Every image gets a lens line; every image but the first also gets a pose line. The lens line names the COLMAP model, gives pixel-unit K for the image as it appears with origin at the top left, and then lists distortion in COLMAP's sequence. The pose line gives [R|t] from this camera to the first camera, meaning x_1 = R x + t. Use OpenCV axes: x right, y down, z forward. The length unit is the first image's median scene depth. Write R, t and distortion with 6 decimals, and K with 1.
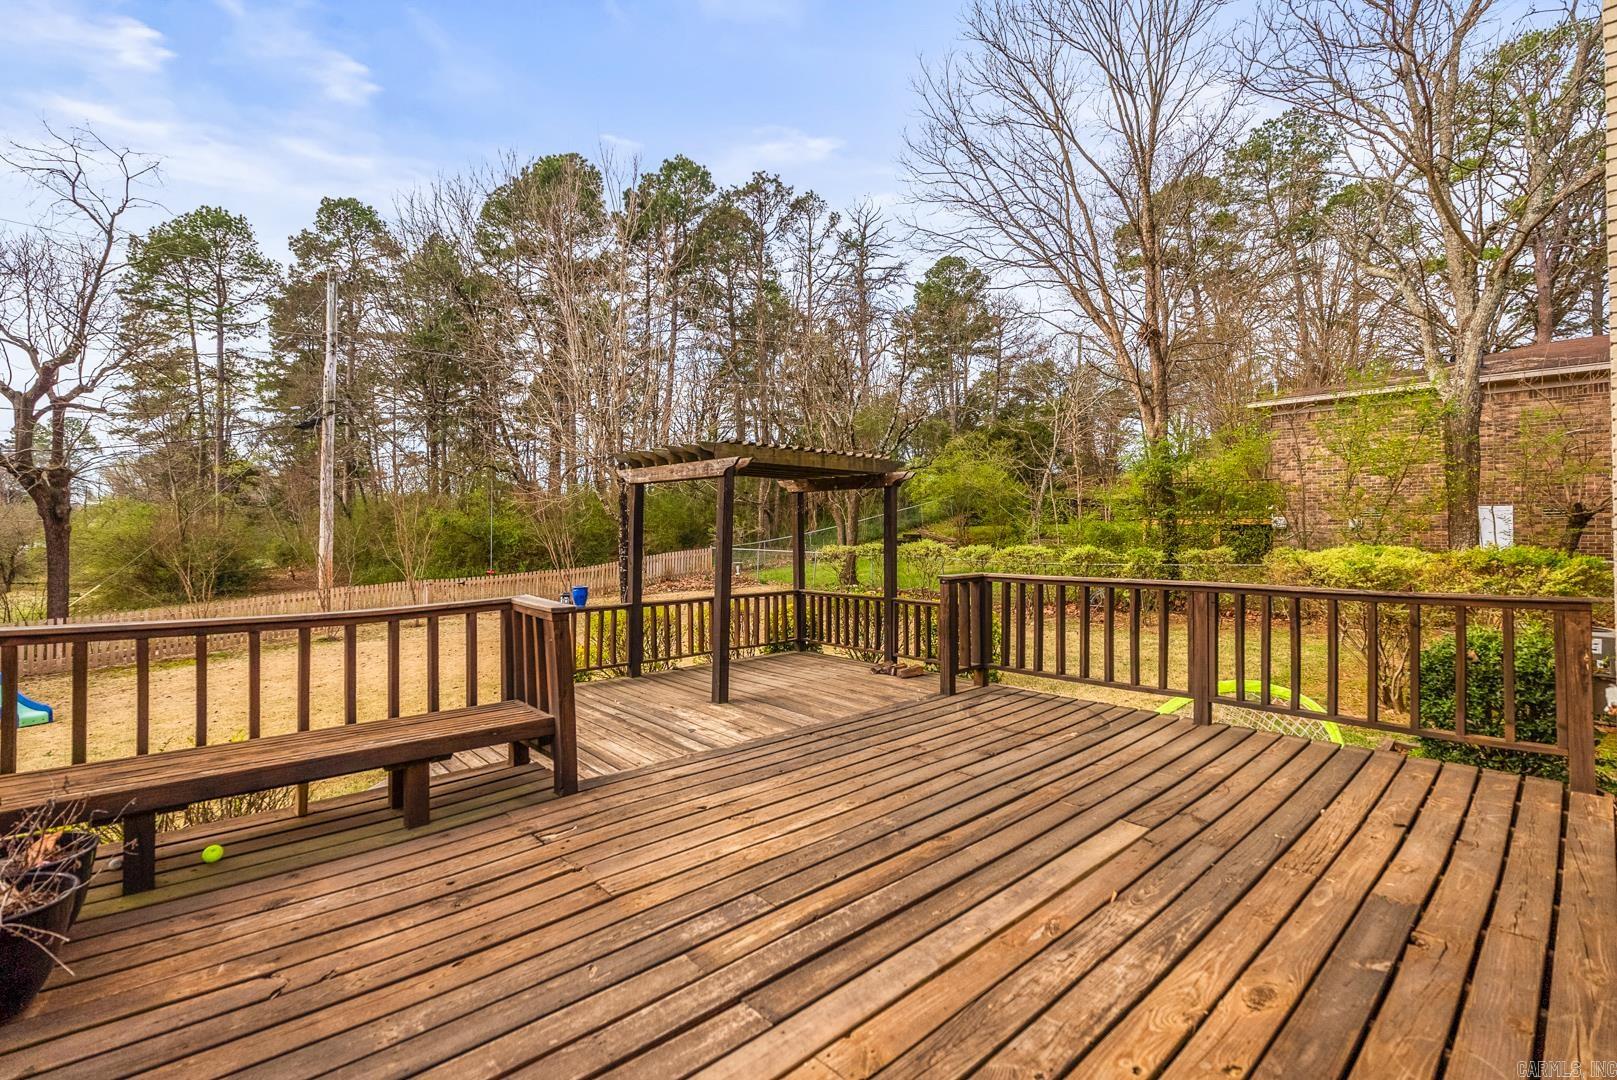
lens RADIAL K [[732.5, 0, 814.5], [0, 732.5, 537.4], [0, 0, 1]] dist [-0.010441, 0.001149]
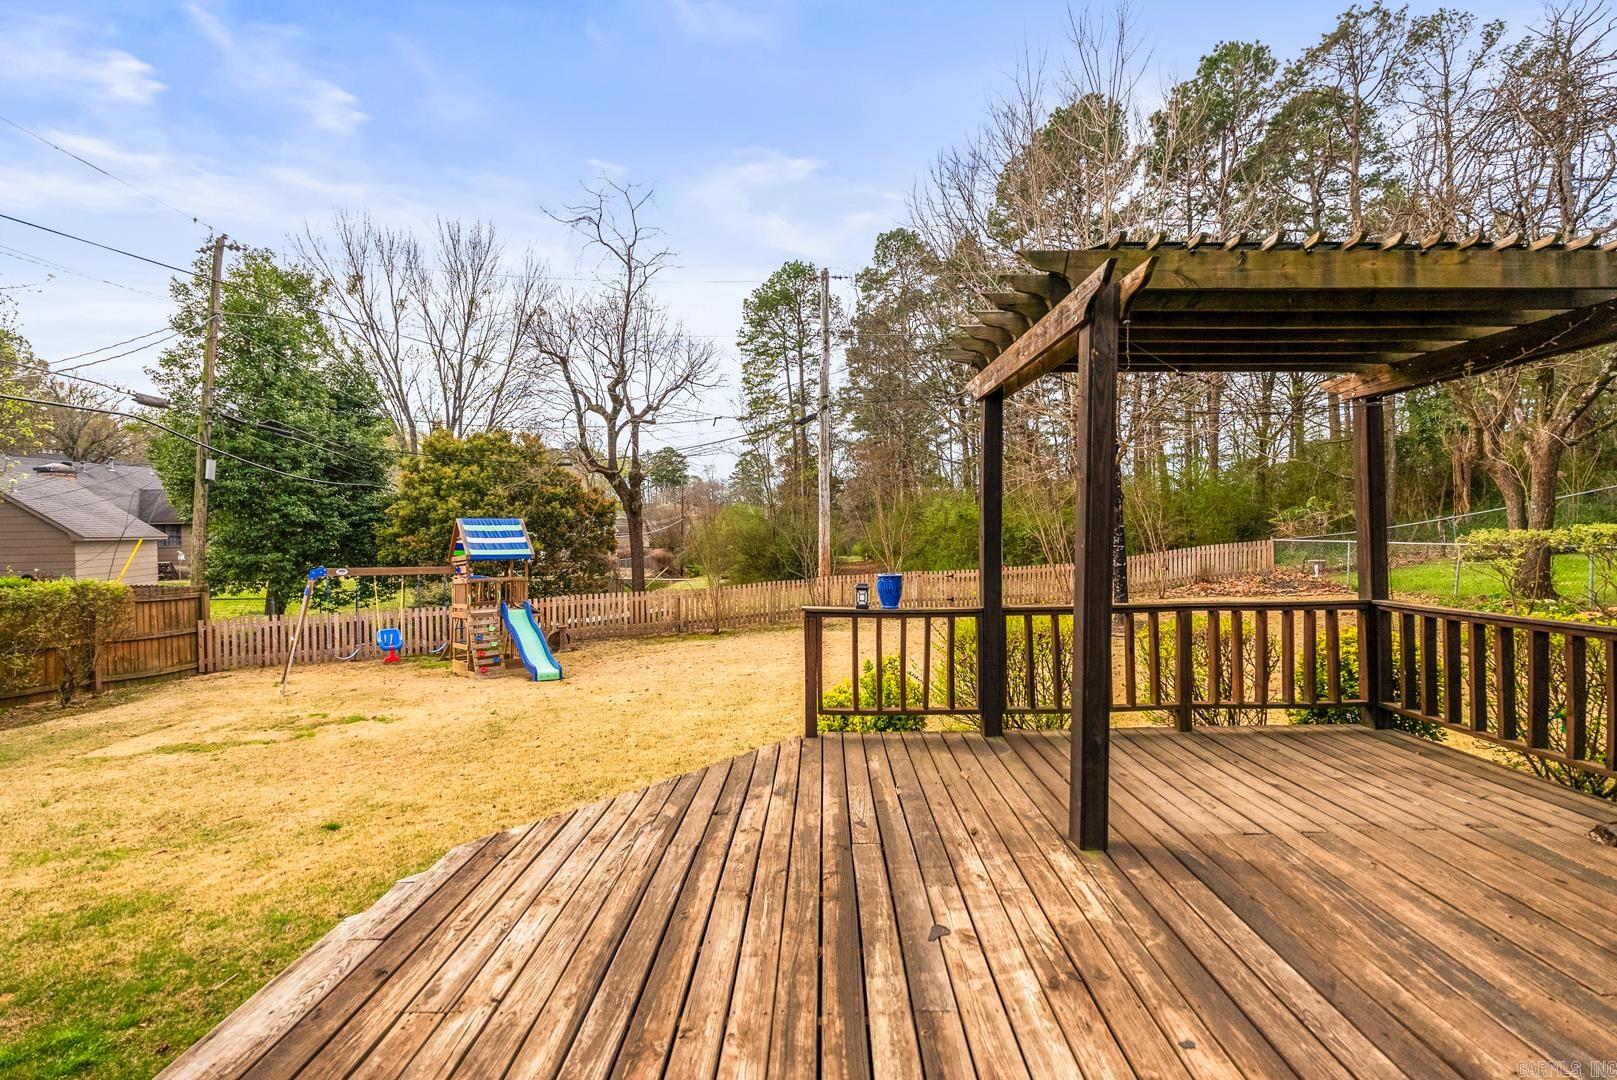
lens RADIAL K [[732.5, 0, 802.2], [0, 732.5, 528.3], [0, 0, 1]] dist [-0.010441, 0.001149]
pose [[0.732198, -0.013847, -0.680951, 0.009431], [0.005410, 0.999880, -0.014515, 0.009020], [0.681071, 0.006944, 0.732185, 0.119943]]
